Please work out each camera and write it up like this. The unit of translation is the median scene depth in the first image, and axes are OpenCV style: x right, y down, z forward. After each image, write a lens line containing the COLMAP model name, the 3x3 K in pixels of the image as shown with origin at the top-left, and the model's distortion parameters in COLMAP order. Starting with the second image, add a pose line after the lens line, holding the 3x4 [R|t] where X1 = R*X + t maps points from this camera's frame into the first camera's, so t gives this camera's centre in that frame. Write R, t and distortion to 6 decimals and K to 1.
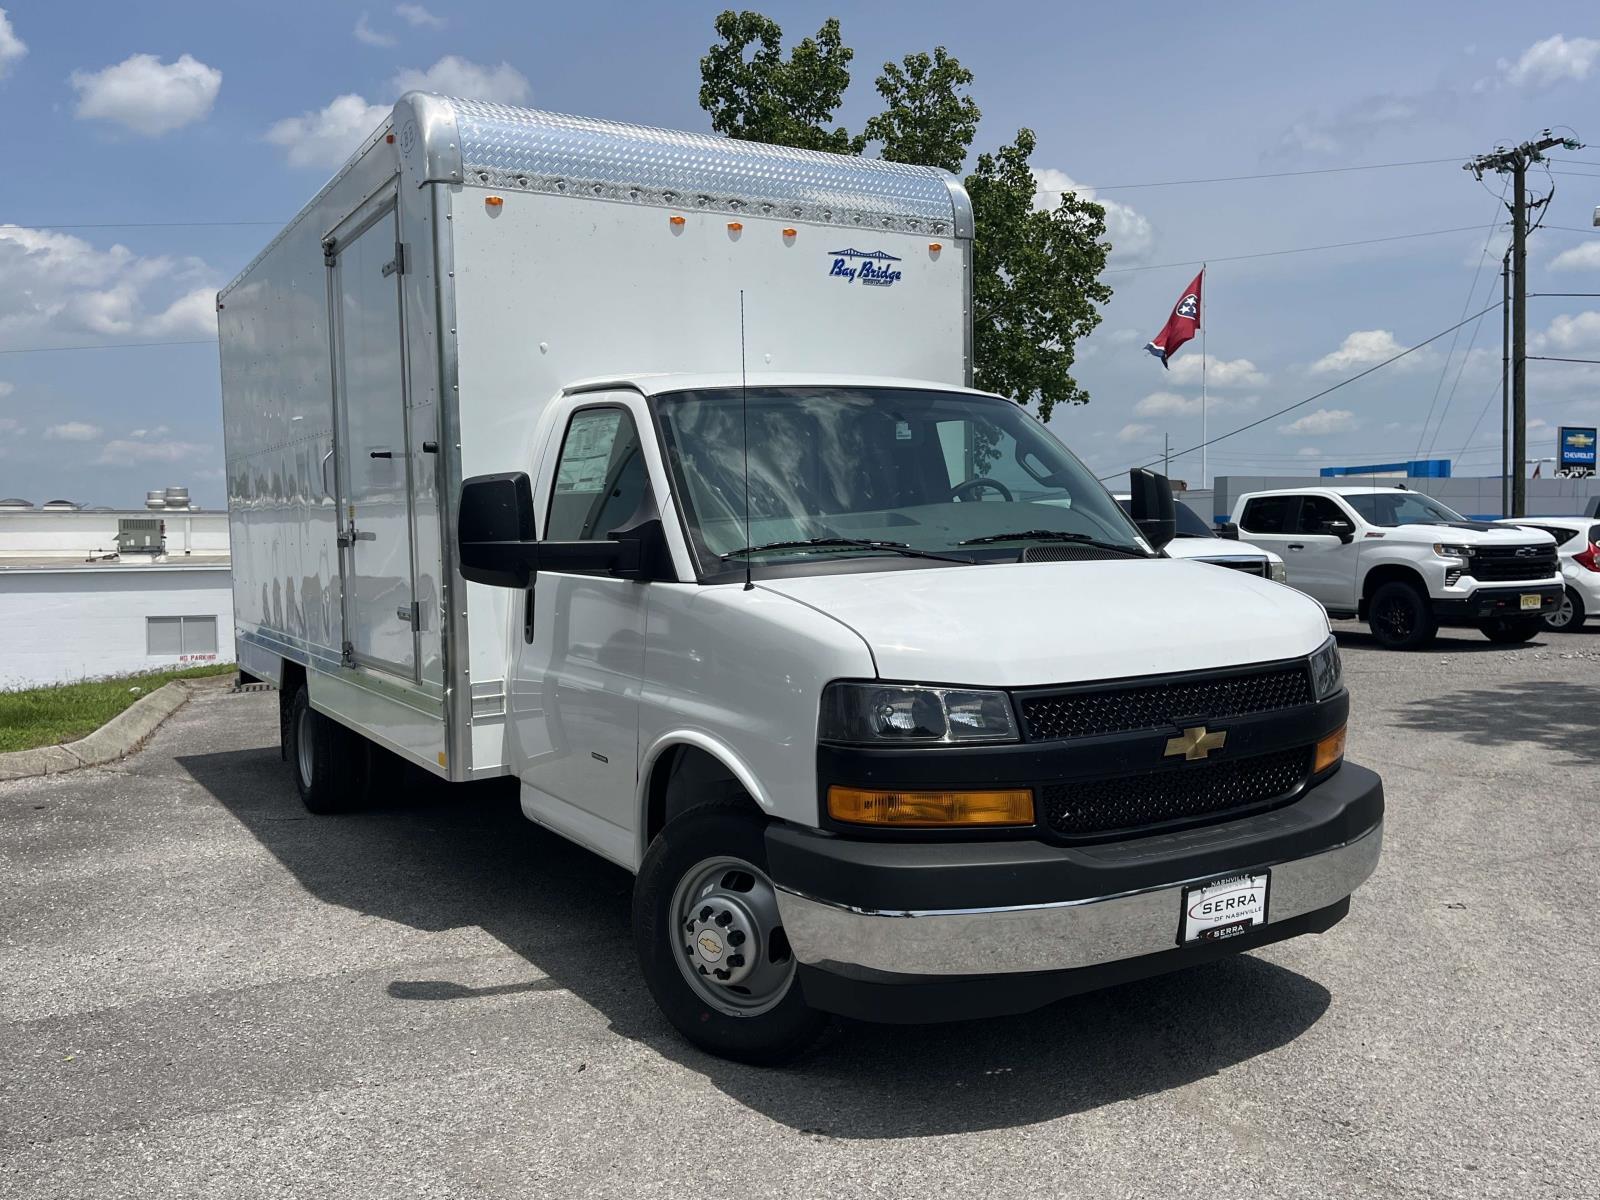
lens RADIAL K [[1400.4, 0, 793.7], [0, 1400.4, 597.3], [0, 0, 1]] dist [-0.007818, -0.004885]
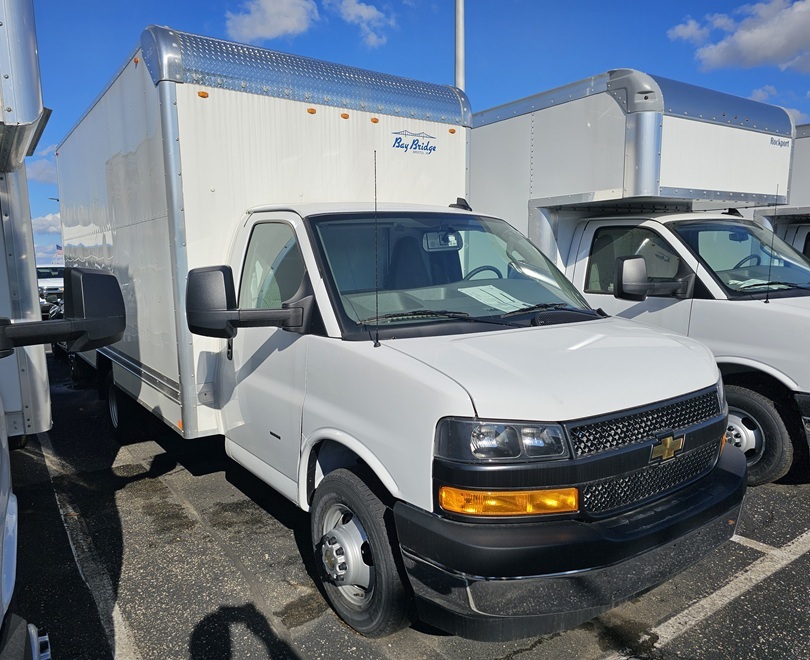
lens RADIAL K [[602.1, 0, 387.5], [0, 602.1, 337.1], [0, 0, 1]] dist [0.043541, -0.000199]
pose [[0.996301, 0.000870, 0.085932, -0.075257], [-0.006776, 0.997631, 0.068453, -0.059136], [-0.085669, -0.068782, 0.993947, 0.318039]]
